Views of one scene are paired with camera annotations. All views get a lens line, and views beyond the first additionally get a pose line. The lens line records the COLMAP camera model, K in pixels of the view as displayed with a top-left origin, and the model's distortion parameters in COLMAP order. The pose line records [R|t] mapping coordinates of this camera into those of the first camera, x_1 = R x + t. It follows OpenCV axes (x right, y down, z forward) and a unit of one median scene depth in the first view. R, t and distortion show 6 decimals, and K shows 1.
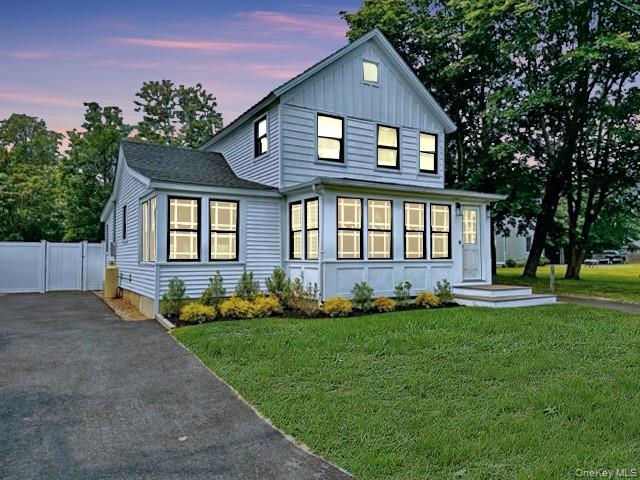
lens RADIAL K [[460.4, 0, 322.1], [0, 460.4, 250.2], [0, 0, 1]] dist [-0.003268, -0.003196]
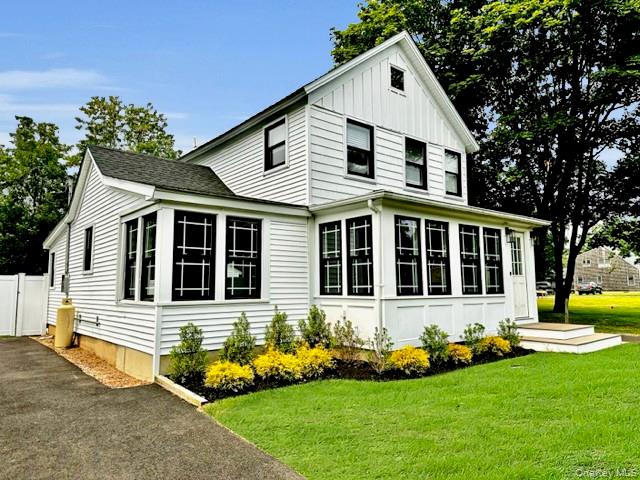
lens RADIAL K [[452.8, 0, 320.0], [0, 452.8, 240.0], [0, 0, 1]] dist [0.006114, -0.006525]
pose [[0.989093, 0.010559, 0.146914, -0.177277], [0.003285, 0.995598, -0.093668, -0.001496], [-0.147256, 0.093129, 0.984704, 0.214920]]
